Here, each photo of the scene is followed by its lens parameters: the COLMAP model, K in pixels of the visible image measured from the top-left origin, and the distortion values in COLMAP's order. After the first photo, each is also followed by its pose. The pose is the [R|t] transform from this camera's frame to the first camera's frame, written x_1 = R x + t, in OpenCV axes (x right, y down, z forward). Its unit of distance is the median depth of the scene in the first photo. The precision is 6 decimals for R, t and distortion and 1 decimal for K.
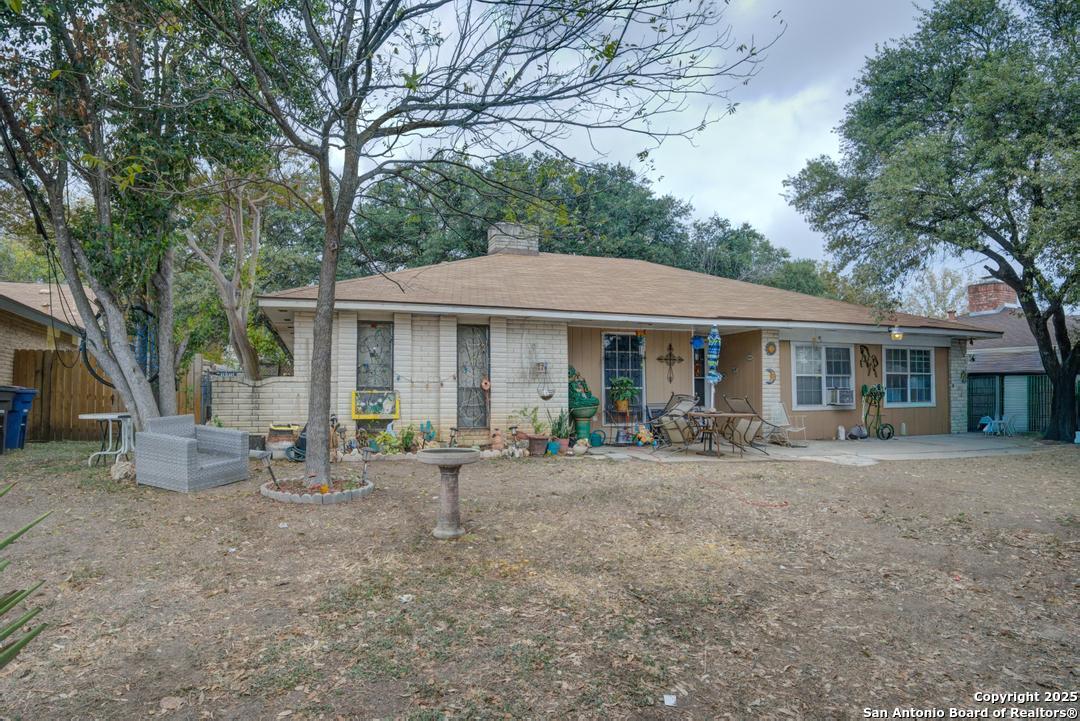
lens RADIAL K [[593.8, 0, 540.0], [0, 593.8, 360.5], [0, 0, 1]] dist [0.000307, -0.000088]
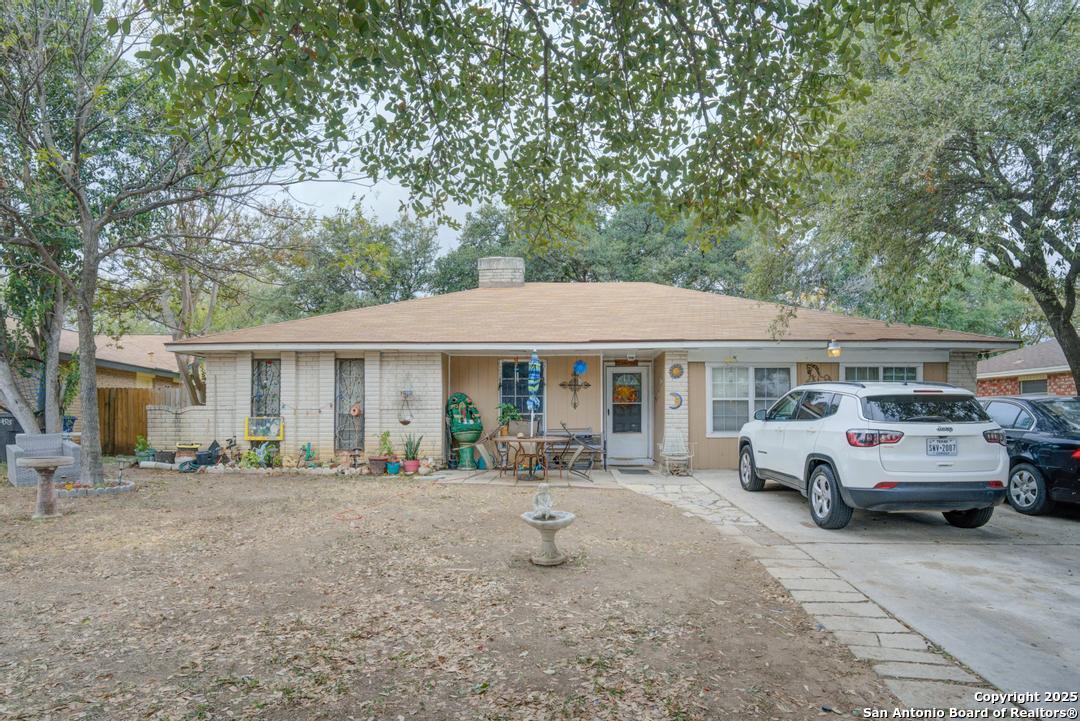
lens RADIAL K [[615.0, 0, 568.2], [0, 615.0, 412.0], [0, 0, 1]] dist [-0.000635, -0.000099]
pose [[0.940108, -0.007515, -0.340795, 0.574487], [0.019060, 0.999352, 0.030542, 0.011573], [0.340344, -0.035208, 0.939642, 0.029872]]
